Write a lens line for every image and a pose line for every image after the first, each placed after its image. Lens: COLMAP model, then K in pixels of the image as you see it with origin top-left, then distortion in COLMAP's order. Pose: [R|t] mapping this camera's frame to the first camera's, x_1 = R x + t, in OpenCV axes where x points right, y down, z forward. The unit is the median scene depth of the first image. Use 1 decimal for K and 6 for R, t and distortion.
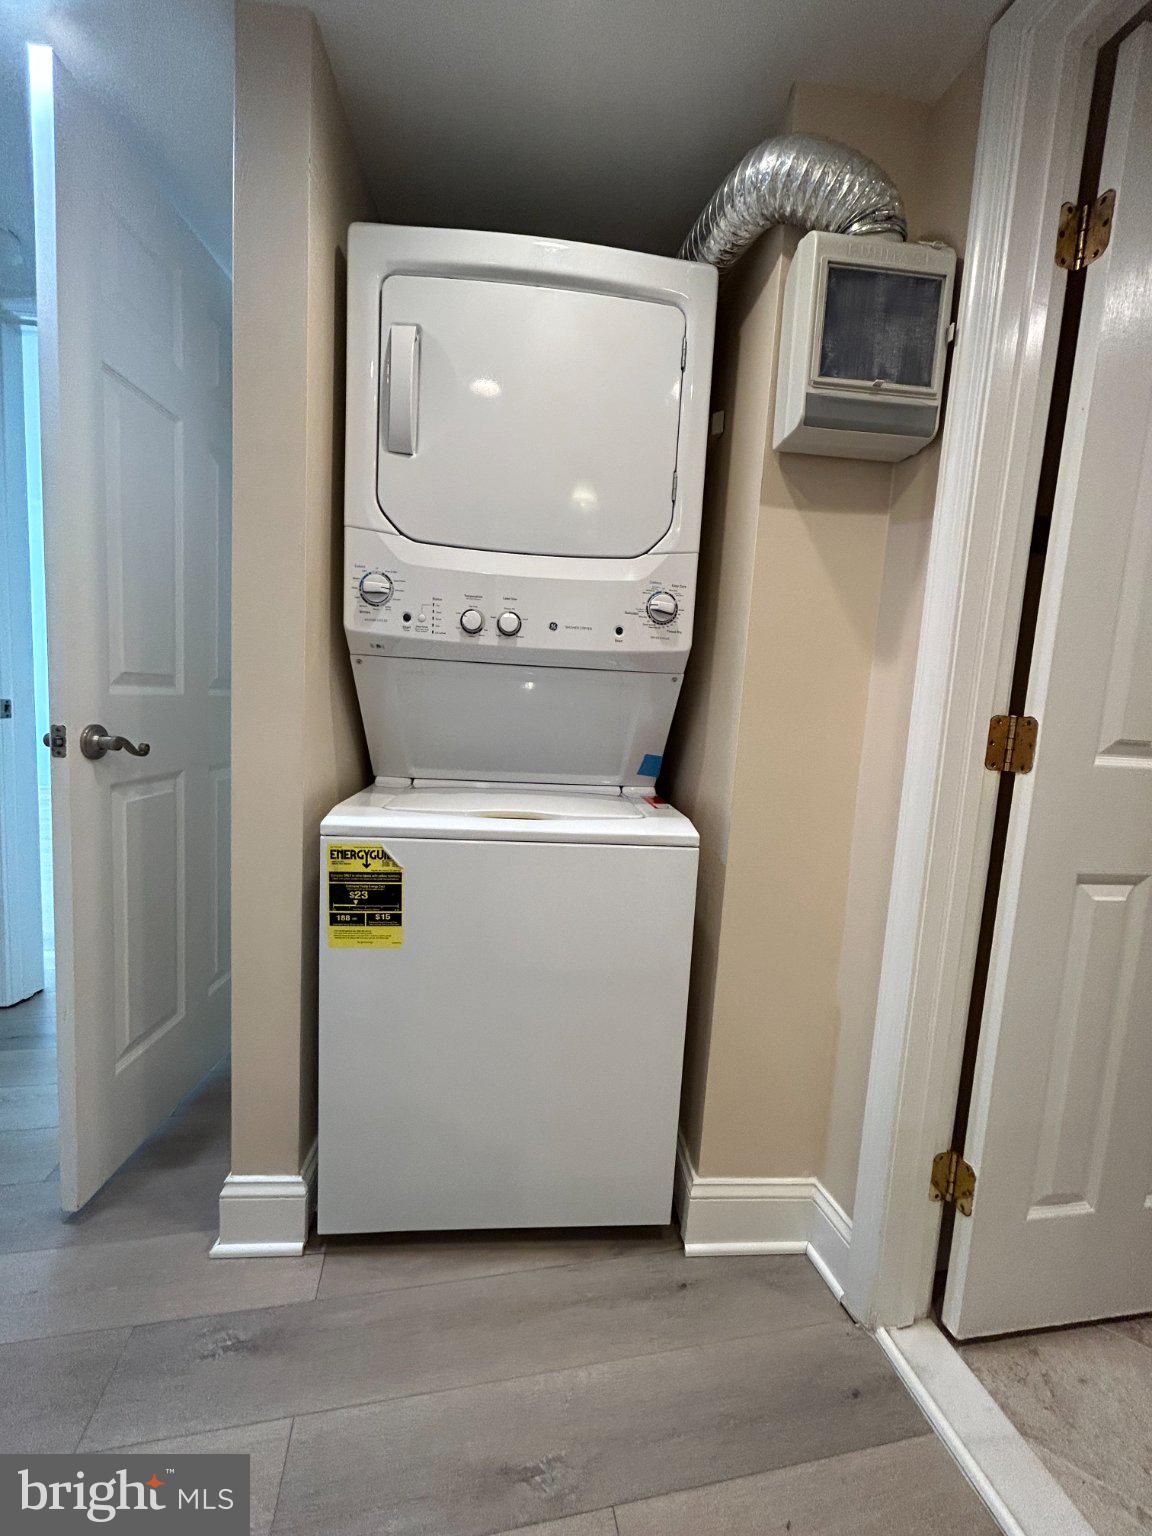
lens RADIAL K [[623.1, 0, 578.1], [0, 623.1, 768.2], [0, 0, 1]] dist [0.000318, 0.000199]
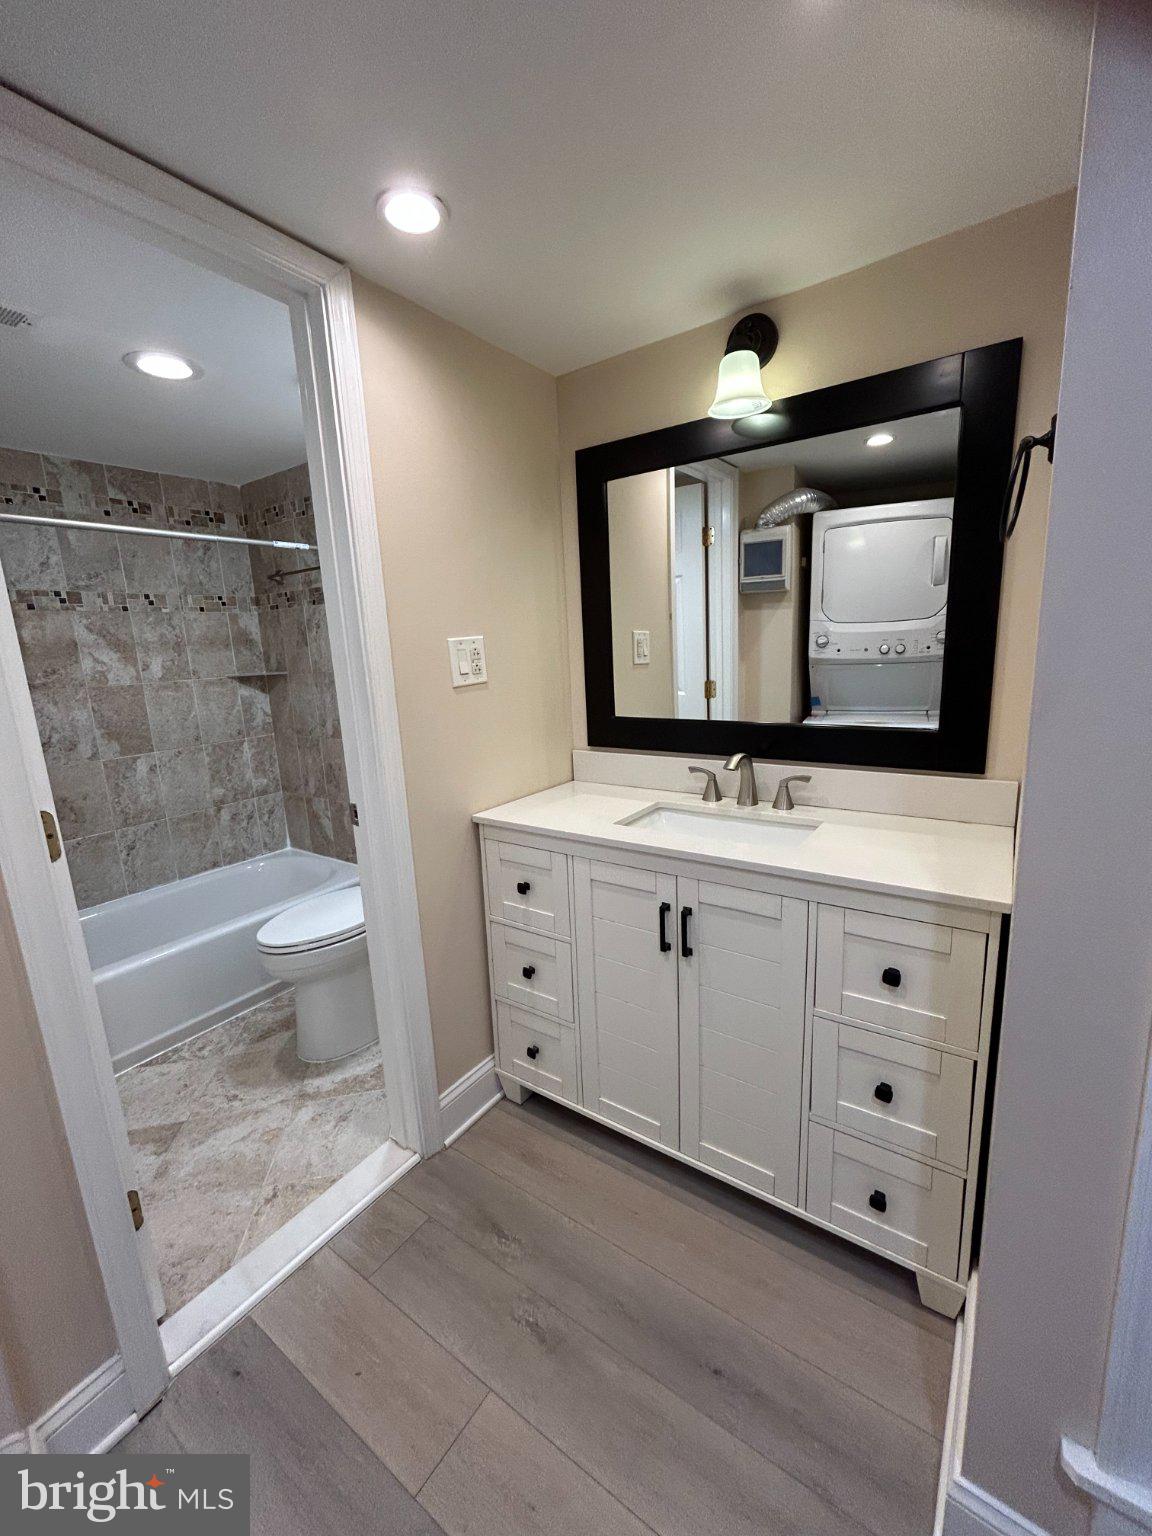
lens RADIAL K [[623.1, 0, 576.1], [0, 623.1, 768.9], [0, 0, 1]] dist [0.000318, 0.000199]
pose [[-0.679461, -0.174809, 0.712583, -0.571777], [0.088464, 0.944600, 0.316078, -0.356539], [-0.728359, 0.277800, -0.626355, 0.859059]]
